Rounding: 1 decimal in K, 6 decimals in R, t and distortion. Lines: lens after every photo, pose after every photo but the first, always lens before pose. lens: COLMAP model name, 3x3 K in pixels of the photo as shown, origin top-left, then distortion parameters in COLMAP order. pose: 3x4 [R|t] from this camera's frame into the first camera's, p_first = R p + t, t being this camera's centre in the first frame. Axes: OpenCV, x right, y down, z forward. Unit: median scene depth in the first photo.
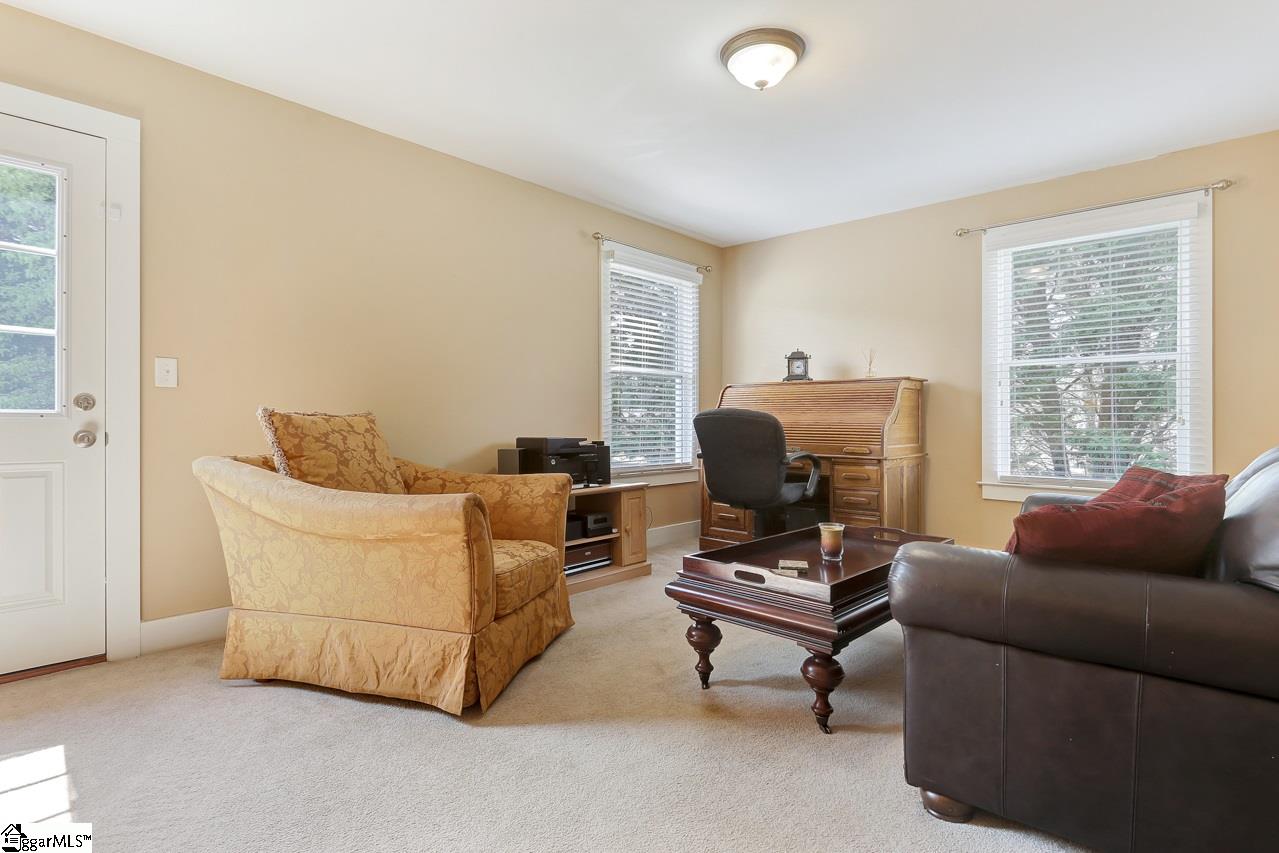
lens RADIAL K [[636.6, 0, 639.5], [0, 636.6, 426.5], [0, 0, 1]] dist [-0.012653, 0.001292]
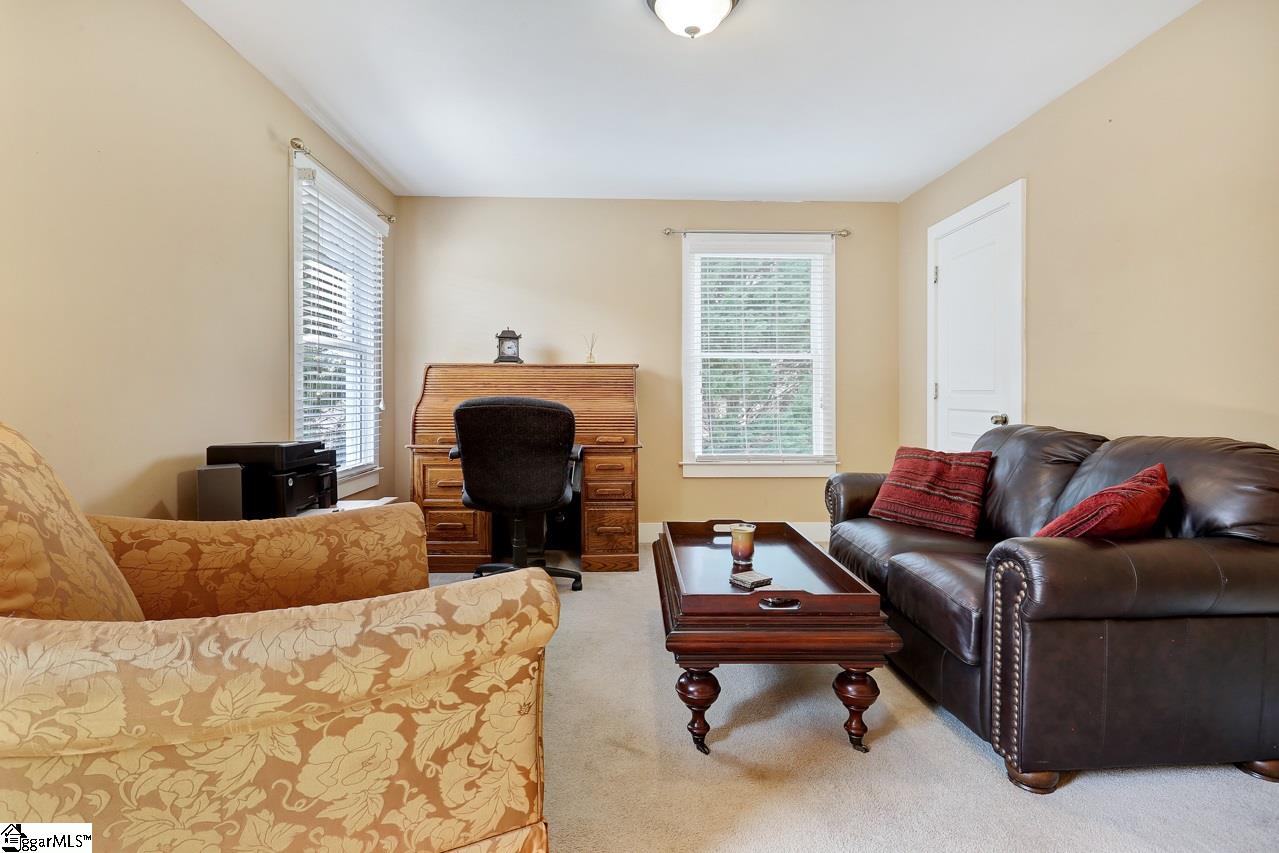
lens RADIAL K [[640.2, 0, 635.2], [0, 640.2, 395.1], [0, 0, 1]] dist [-0.001118, 0.000686]
pose [[0.714325, 0.000515, 0.699814, -0.318513], [0.007810, 0.999932, -0.008708, -0.021602], [-0.699770, 0.011685, 0.714272, 0.287275]]
